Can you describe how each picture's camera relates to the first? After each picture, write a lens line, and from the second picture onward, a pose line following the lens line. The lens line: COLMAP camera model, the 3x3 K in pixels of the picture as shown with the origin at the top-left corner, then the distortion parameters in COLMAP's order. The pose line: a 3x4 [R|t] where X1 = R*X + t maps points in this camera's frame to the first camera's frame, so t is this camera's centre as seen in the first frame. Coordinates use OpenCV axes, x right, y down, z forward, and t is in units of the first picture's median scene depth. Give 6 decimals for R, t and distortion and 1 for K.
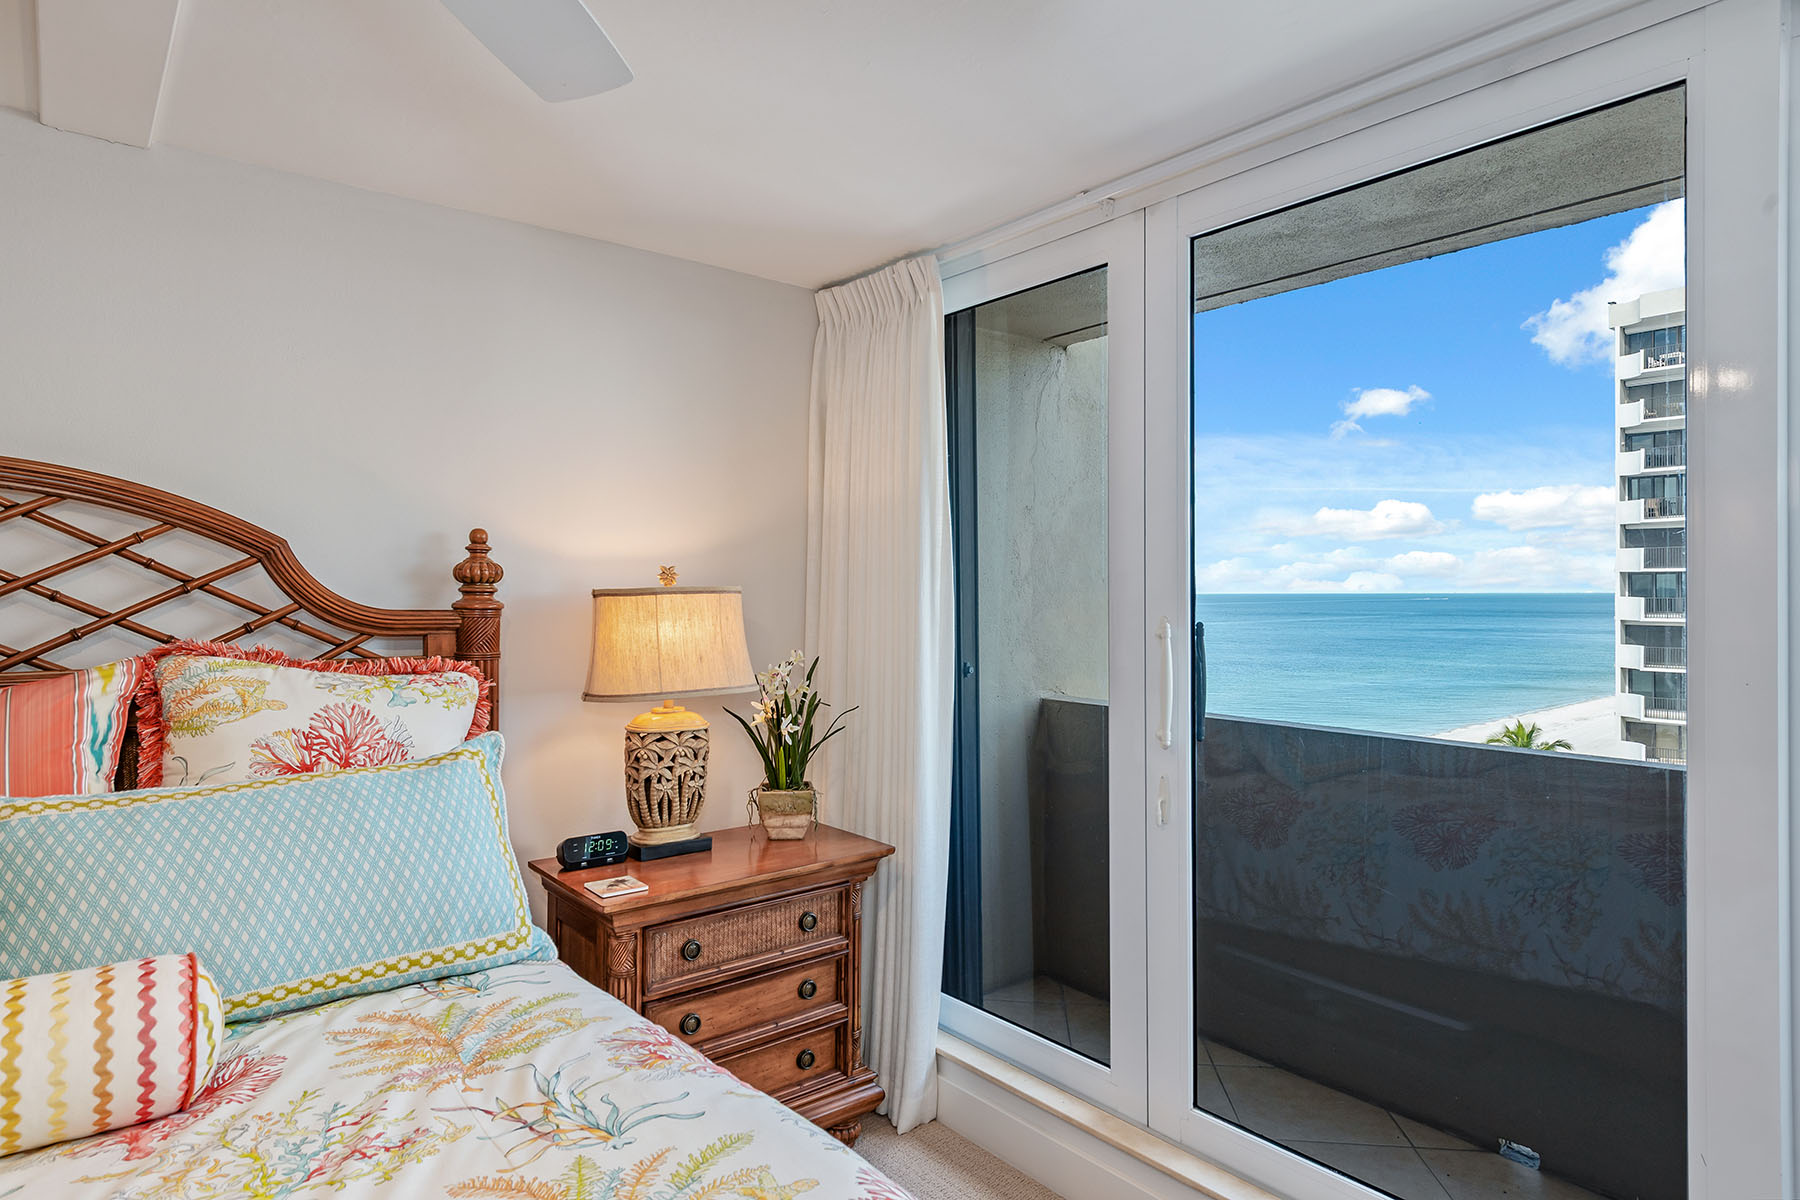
lens RADIAL K [[1049.4, 0, 906.0], [0, 1049.4, 586.7], [0, 0, 1]] dist [0.005176, 0.000869]
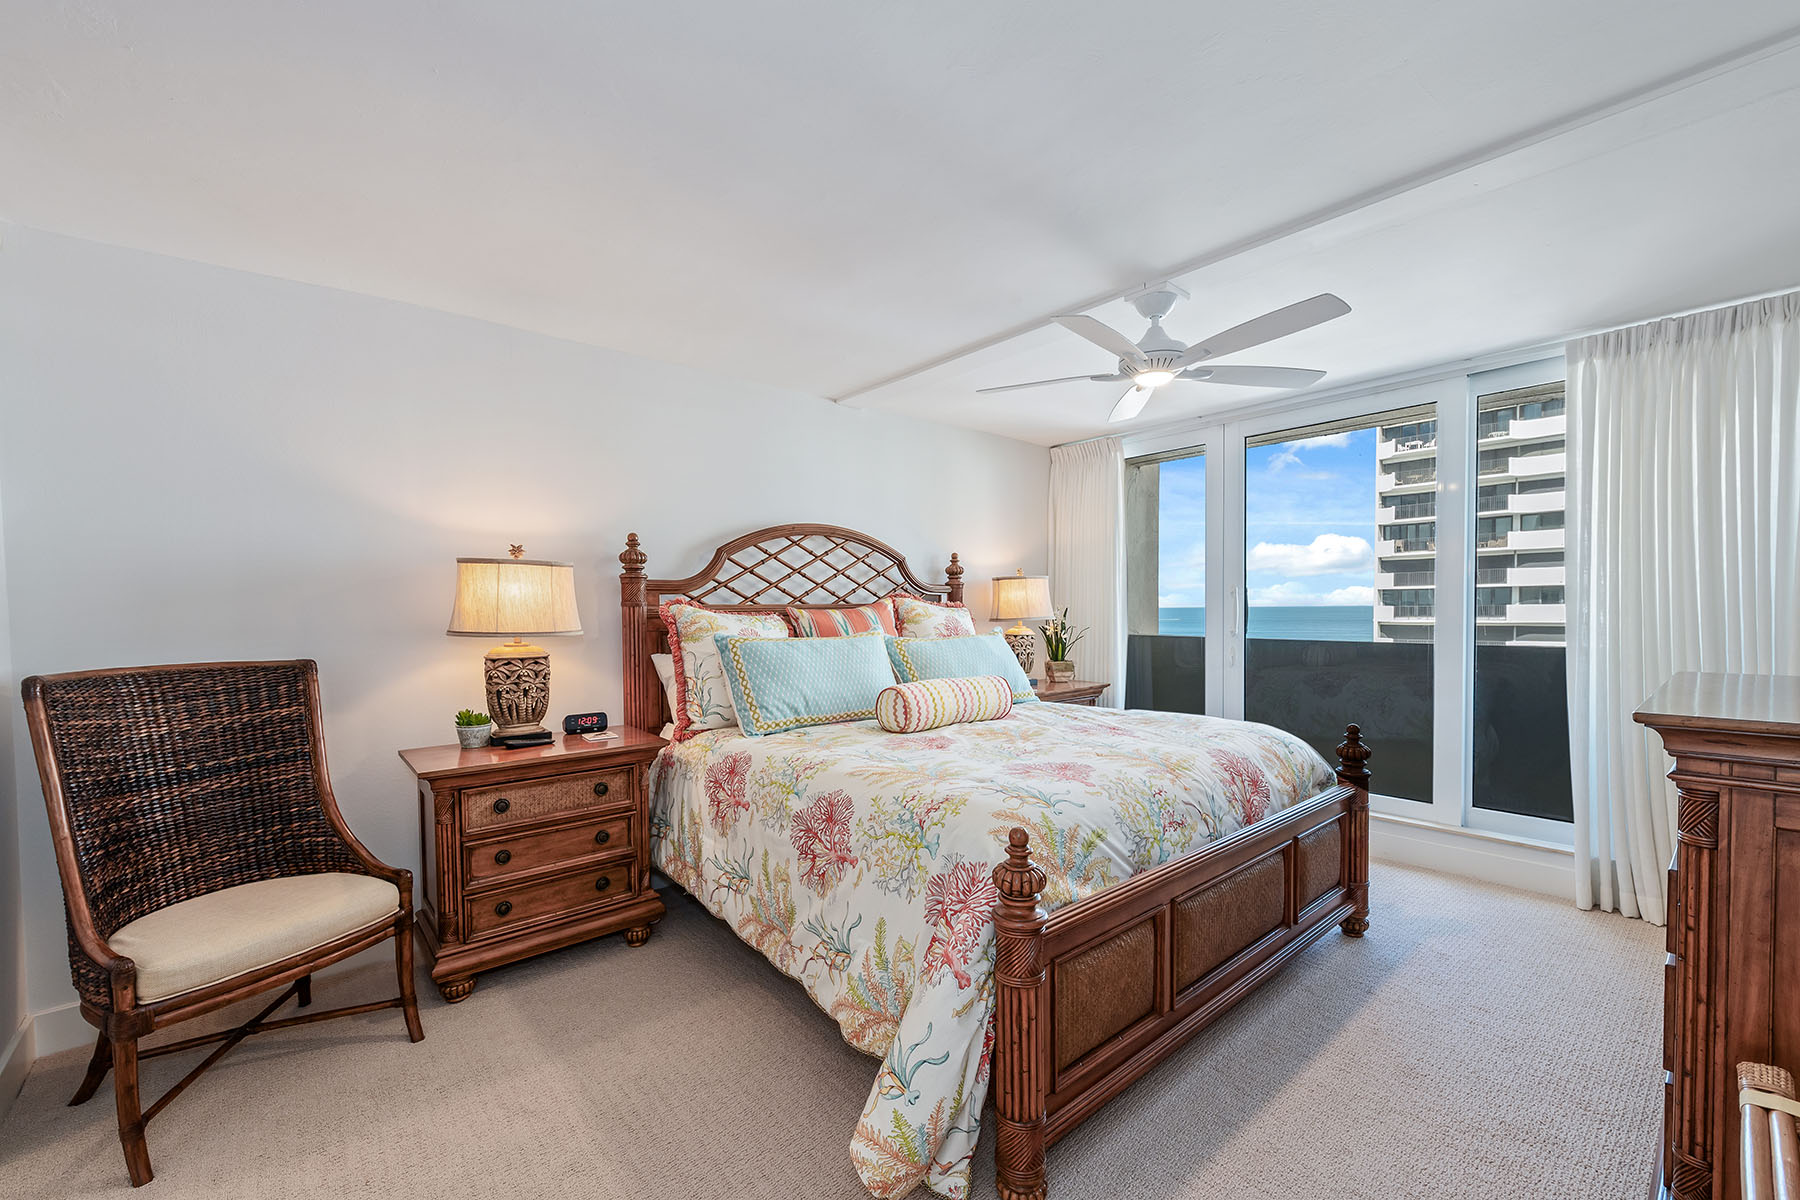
lens RADIAL K [[737.2, 0, 888.1], [0, 737.2, 619.3], [0, 0, 1]] dist [-0.000760, -0.000771]
pose [[0.999914, -0.005410, 0.011918, -0.504862], [0.005158, 0.999764, 0.021111, 0.056233], [-0.012029, -0.021047, 0.999706, -0.651444]]
